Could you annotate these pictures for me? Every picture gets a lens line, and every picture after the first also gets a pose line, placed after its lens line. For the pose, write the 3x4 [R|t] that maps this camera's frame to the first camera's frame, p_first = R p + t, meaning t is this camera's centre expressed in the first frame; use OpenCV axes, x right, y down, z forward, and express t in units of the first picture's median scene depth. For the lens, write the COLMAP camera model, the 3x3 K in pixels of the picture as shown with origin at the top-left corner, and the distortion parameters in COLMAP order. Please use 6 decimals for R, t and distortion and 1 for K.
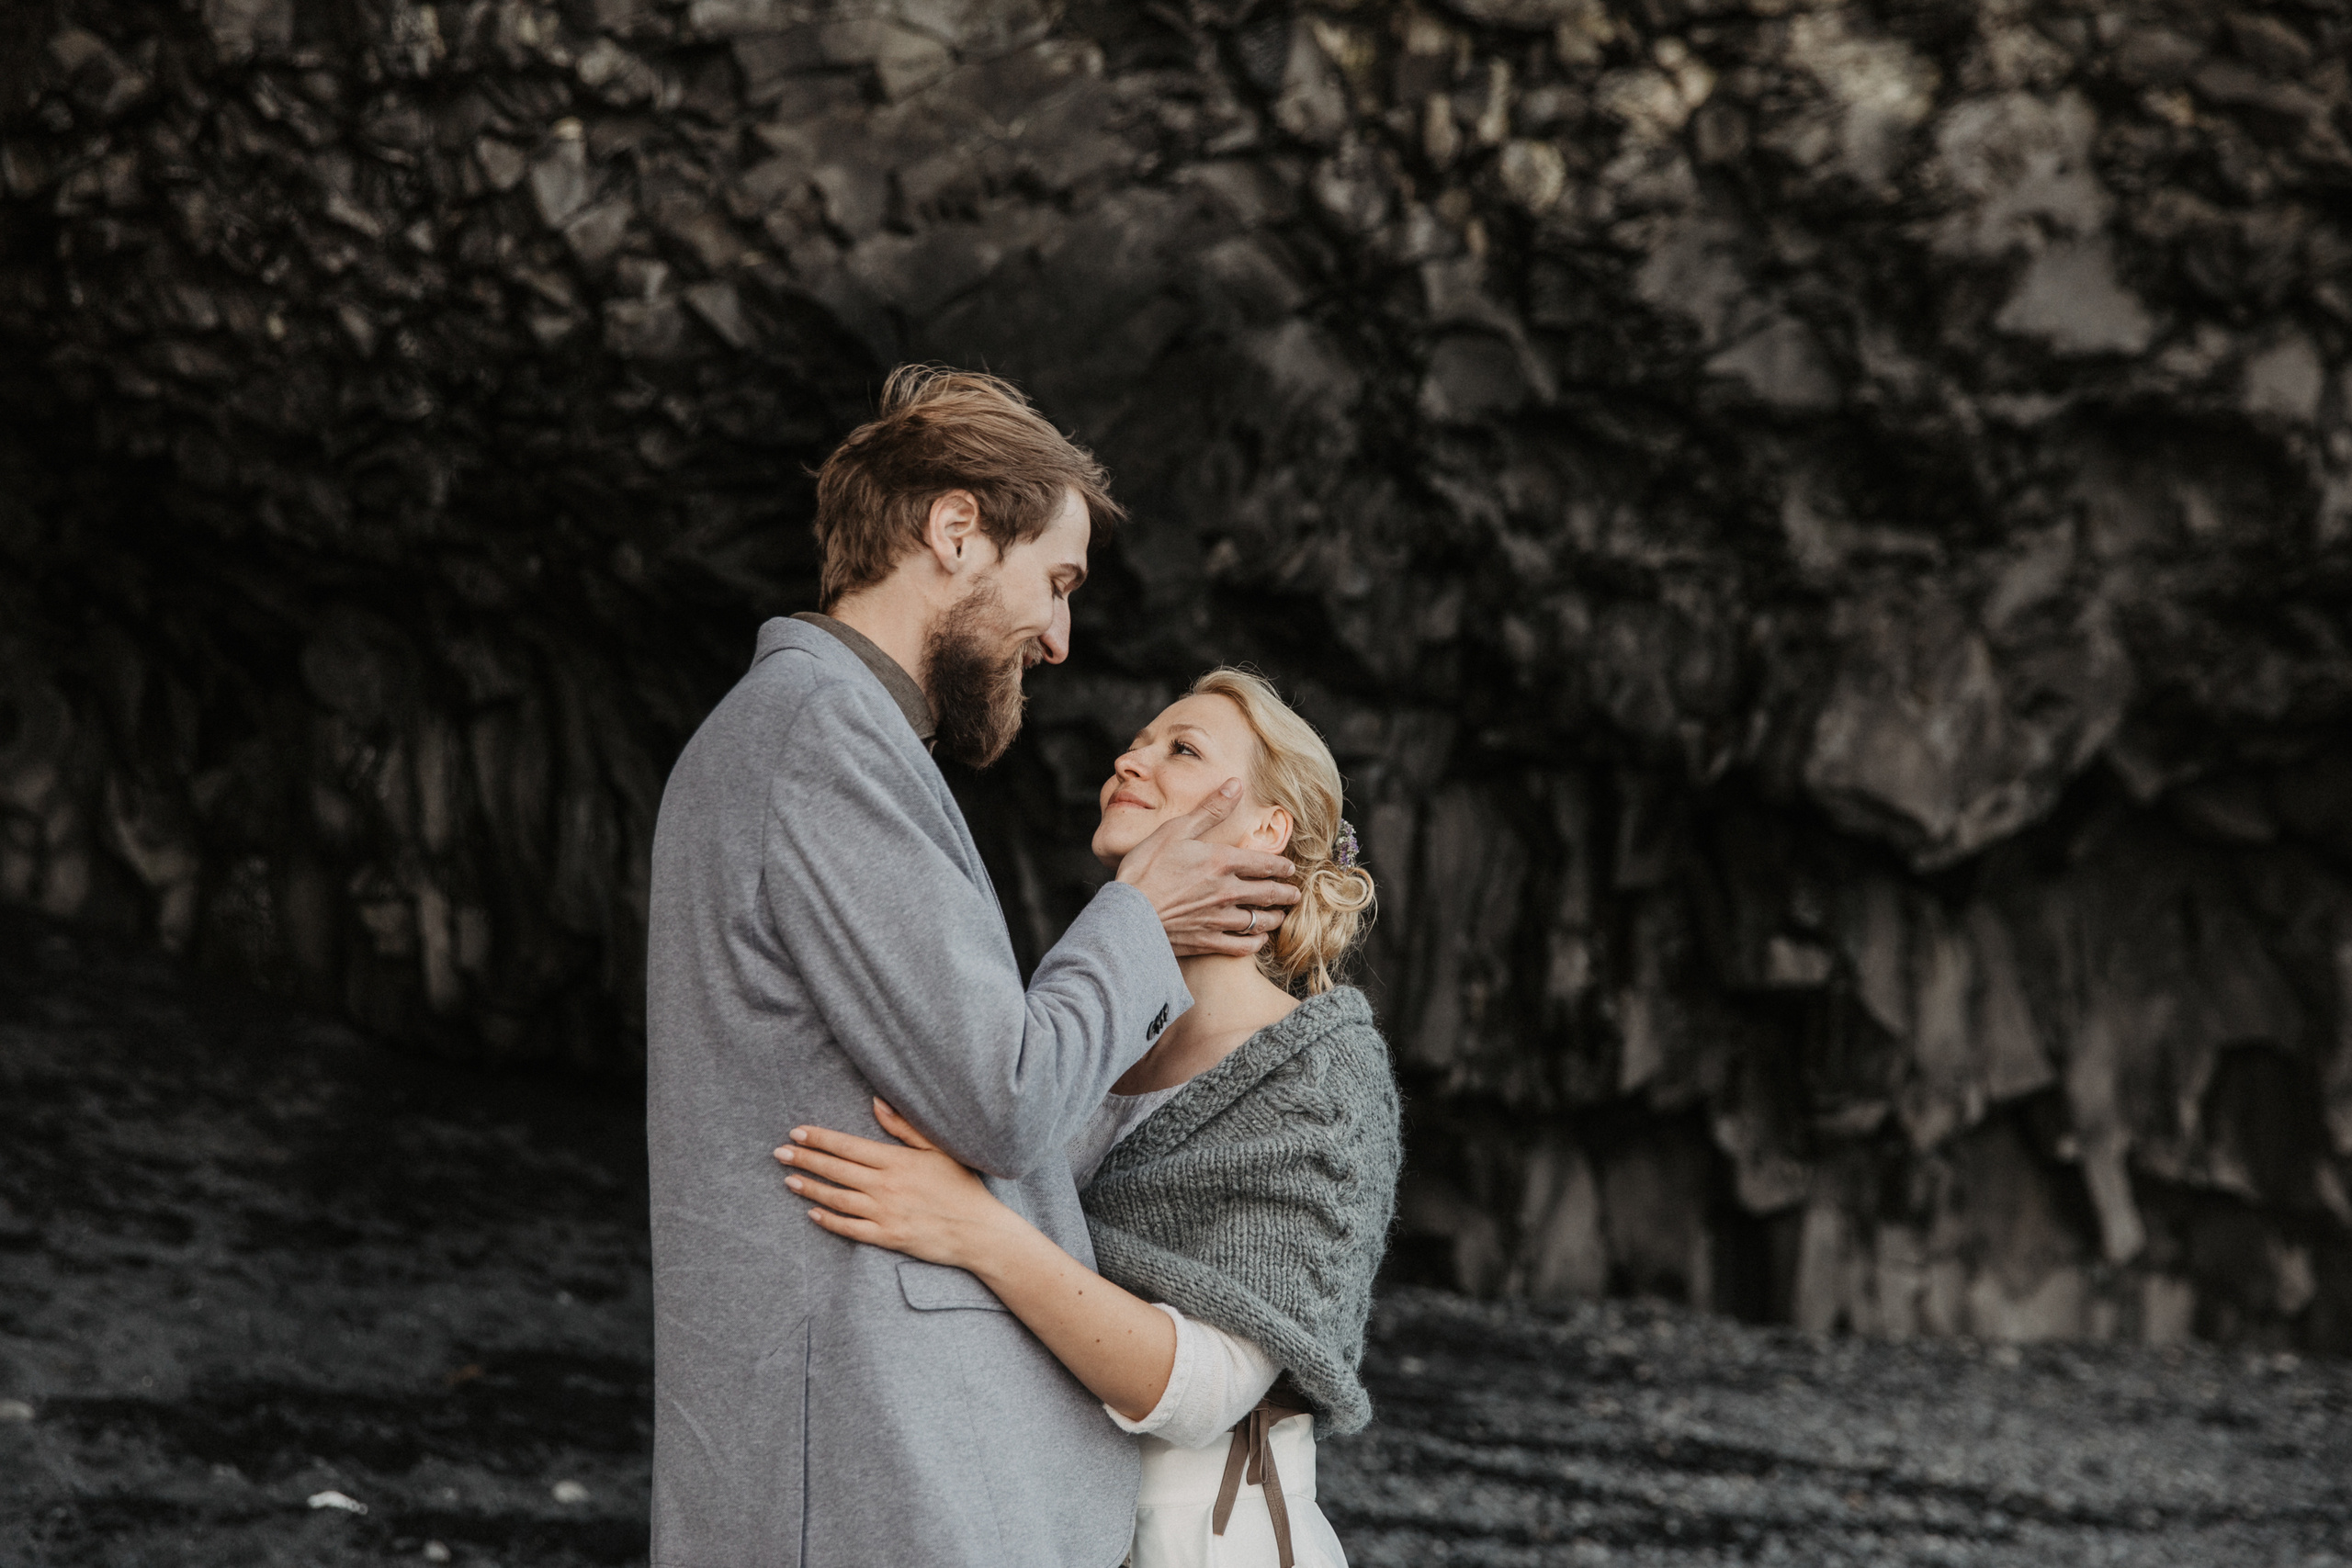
lens RADIAL K [[3645.1, 0, 1158.4], [0, 3645.1, 787.7], [0, 0, 1]] dist [0.093530, 0.000000]
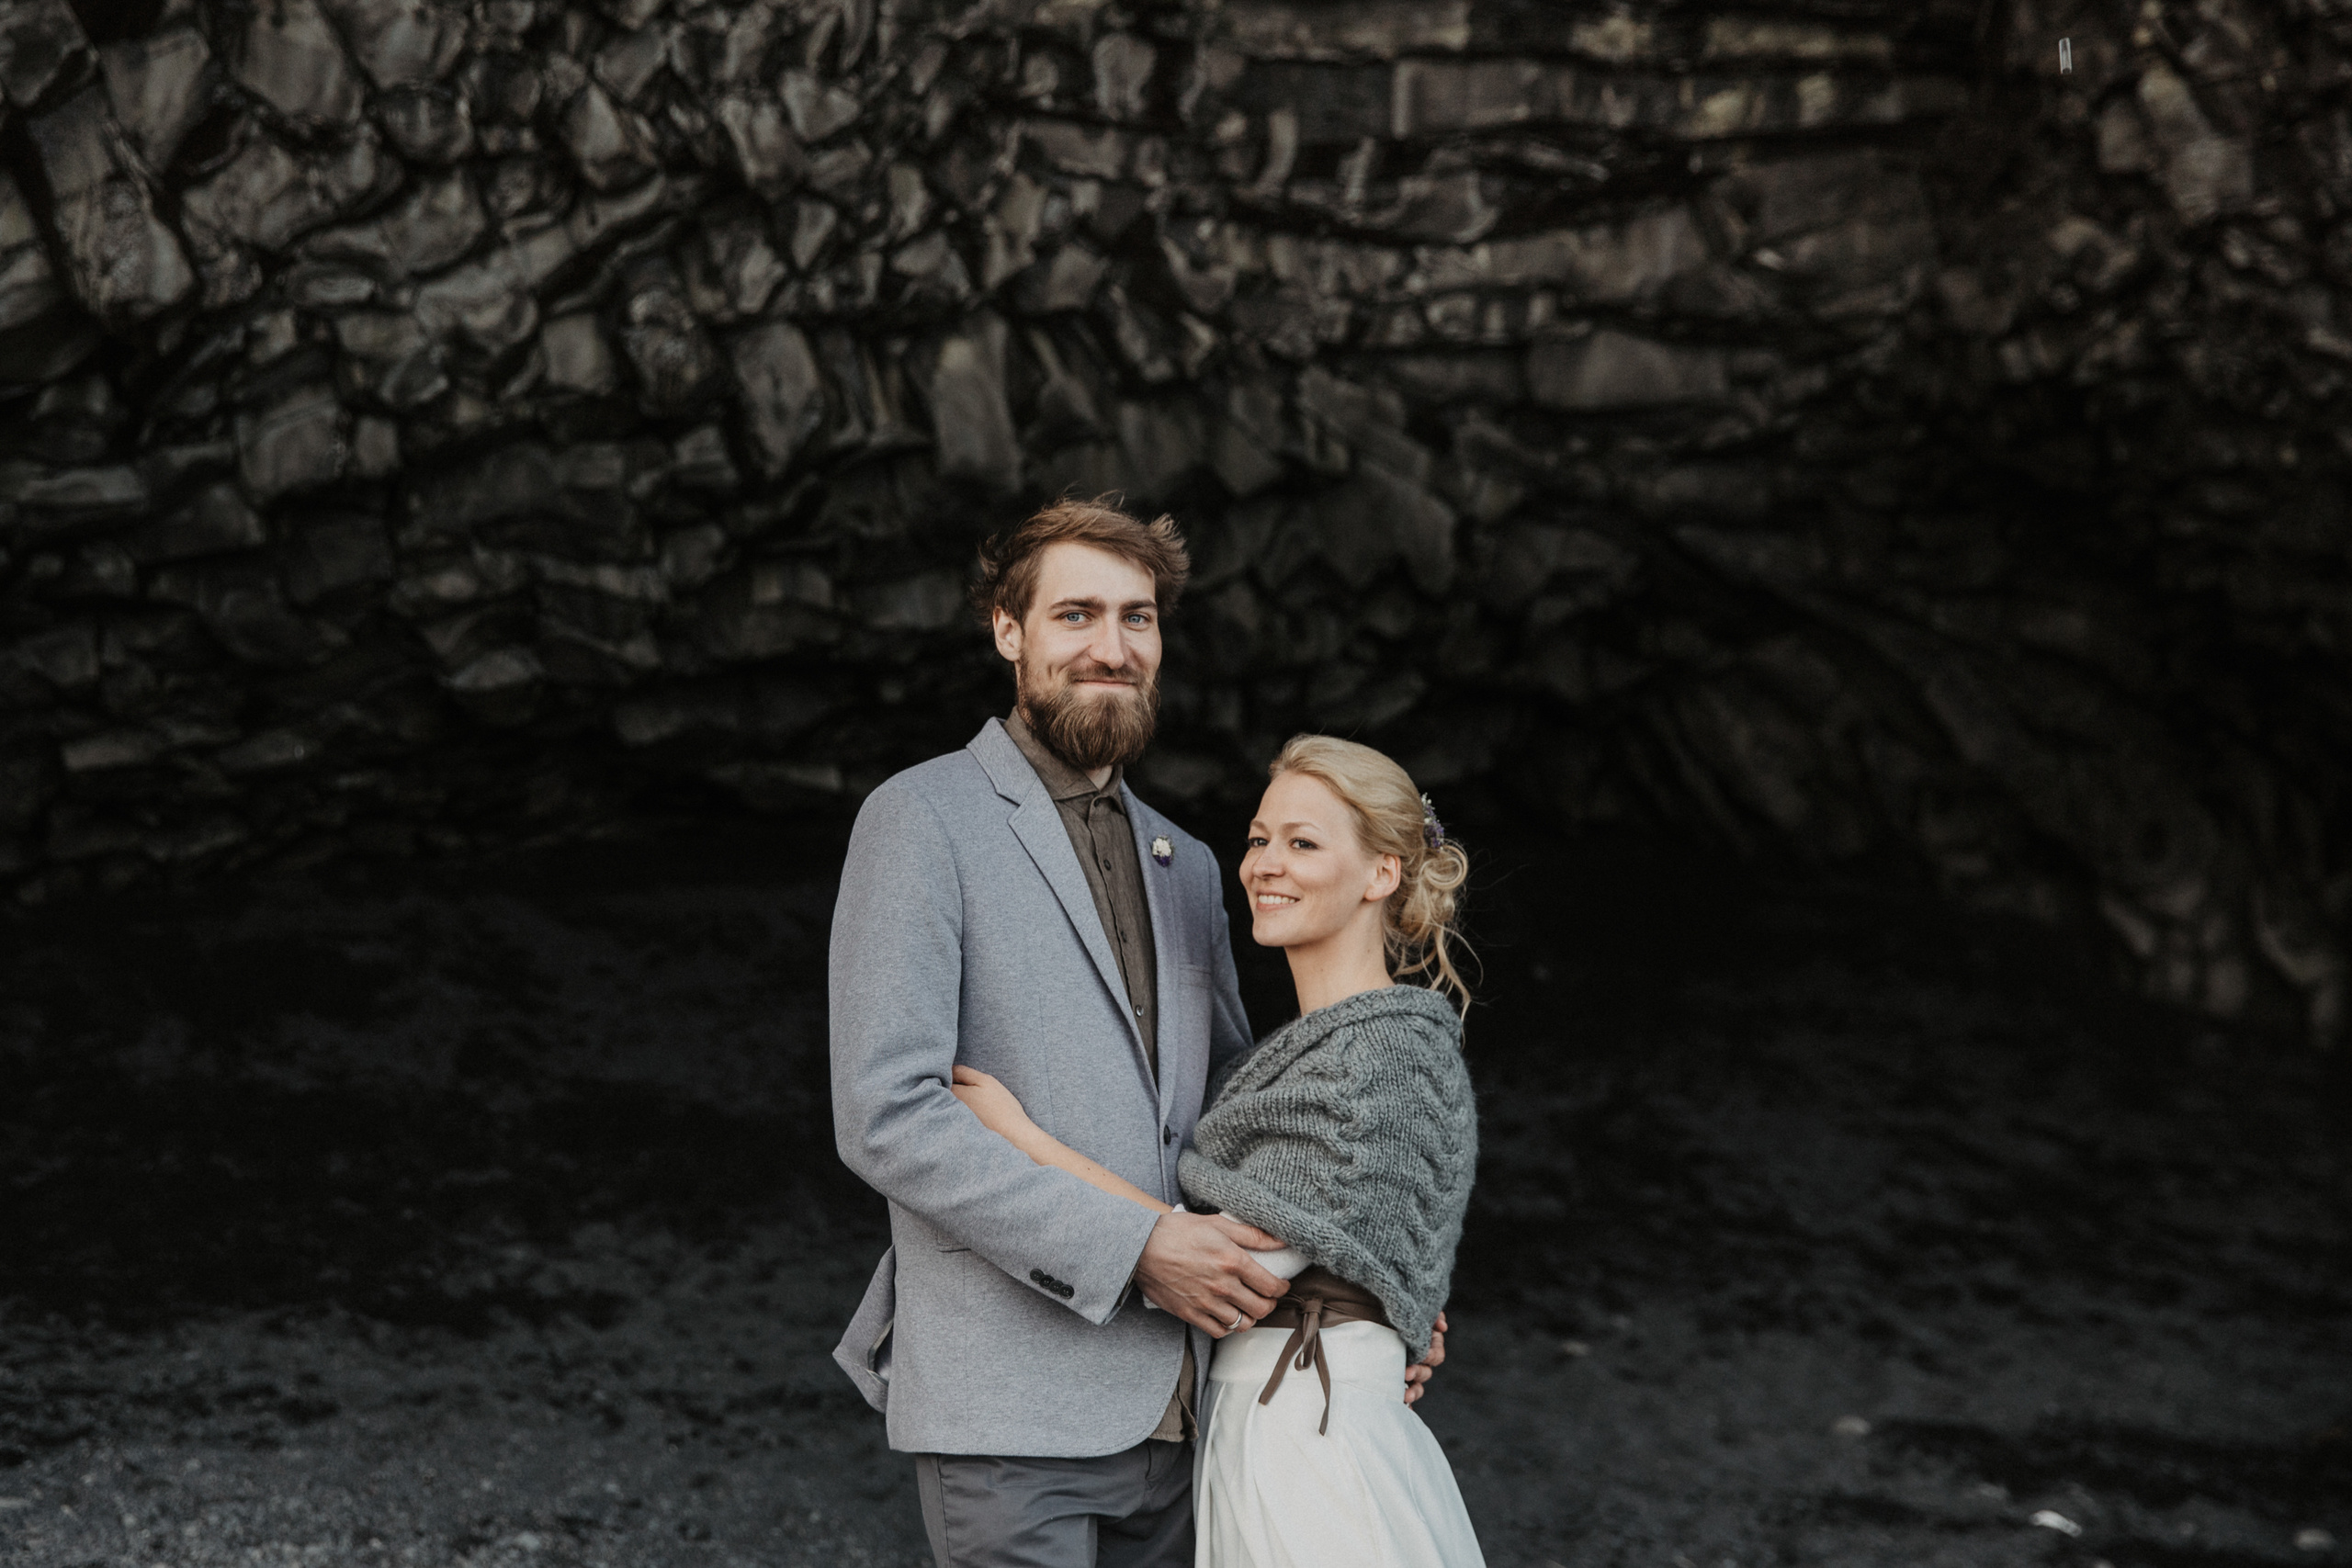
lens RADIAL K [[3517.7, 0, 1172.8], [0, 3517.7, 789.4], [0, 0, 1]] dist [0.186009, 0.000000]
pose [[0.770791, -0.065461, -0.633716, 0.170223], [0.043524, 0.997794, -0.050130, 0.009656], [0.635600, 0.011058, 0.771939, -0.009780]]
